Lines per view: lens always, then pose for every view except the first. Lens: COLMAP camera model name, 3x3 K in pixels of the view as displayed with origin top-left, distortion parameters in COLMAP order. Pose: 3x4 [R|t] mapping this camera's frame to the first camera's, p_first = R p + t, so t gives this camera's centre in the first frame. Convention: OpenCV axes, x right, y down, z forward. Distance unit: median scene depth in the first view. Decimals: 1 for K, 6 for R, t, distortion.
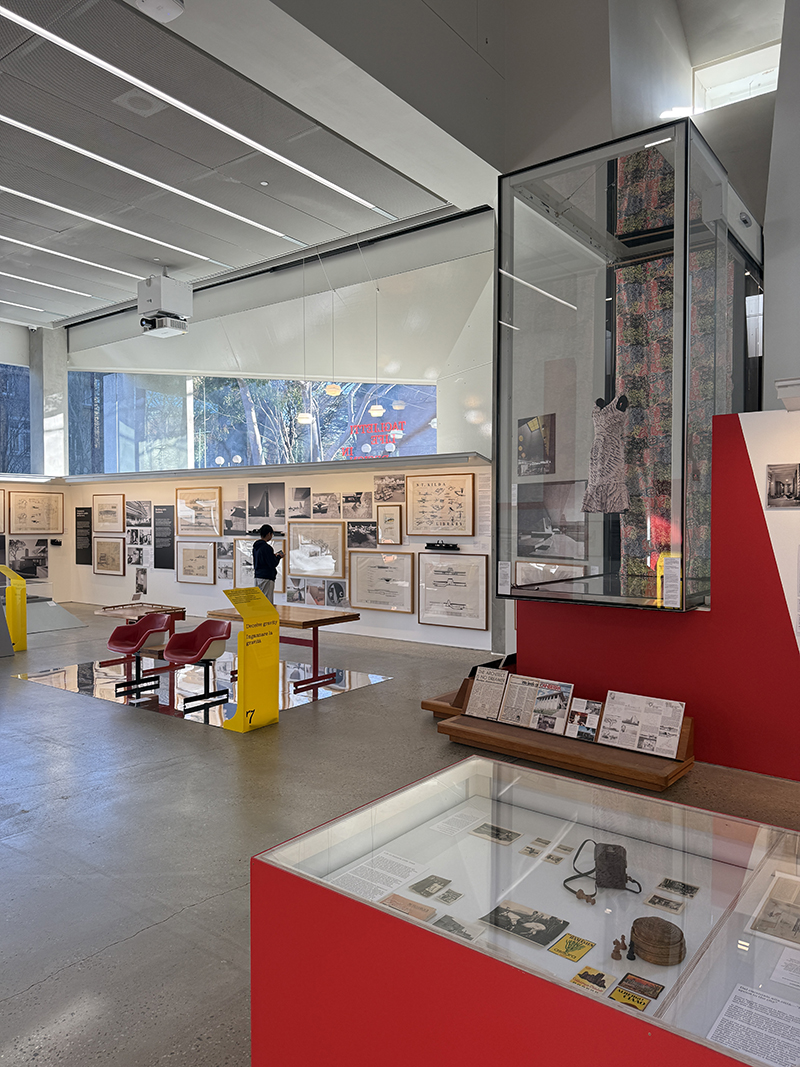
lens RADIAL K [[758.7, 0, 404.8], [0, 758.7, 555.3], [0, 0, 1]] dist [0.036066, -0.029279]
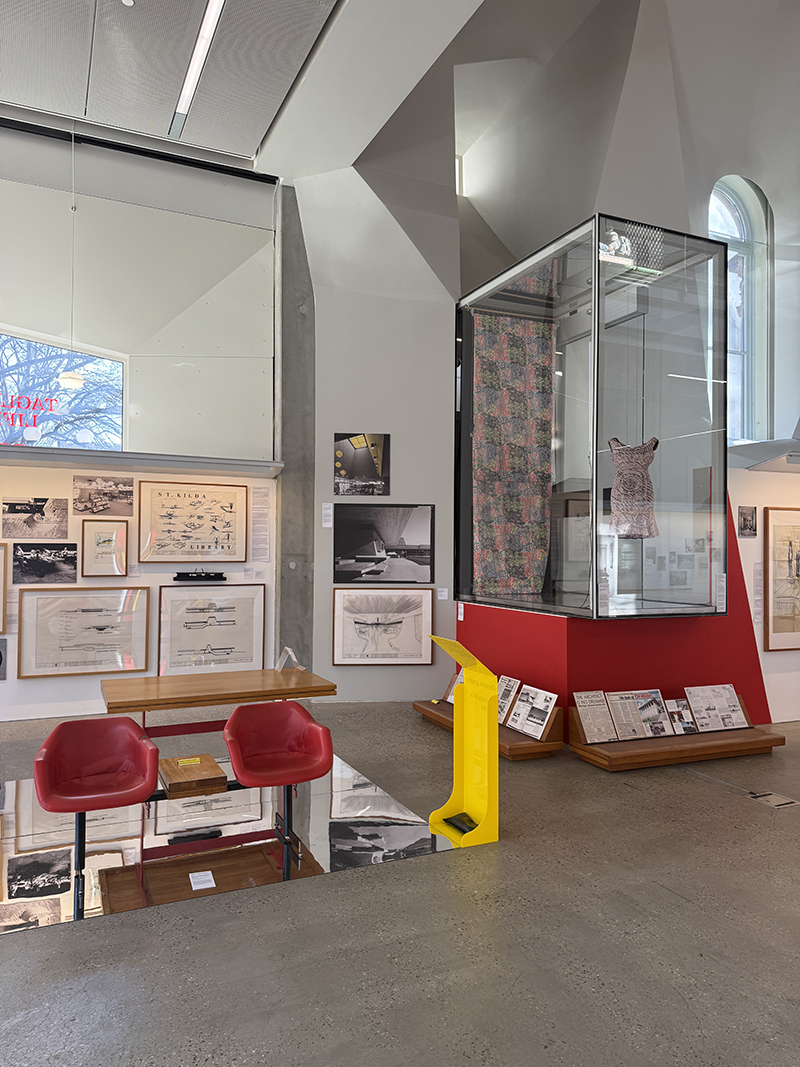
lens RADIAL K [[758.7, 0, 404.7], [0, 758.7, 539.7], [0, 0, 1]] dist [0.036066, -0.029279]
pose [[0.453742, 0.012798, 0.891041, -0.588676], [0.035523, 0.998842, -0.032435, -0.017623], [-0.890425, 0.046370, 0.452762, 0.497405]]
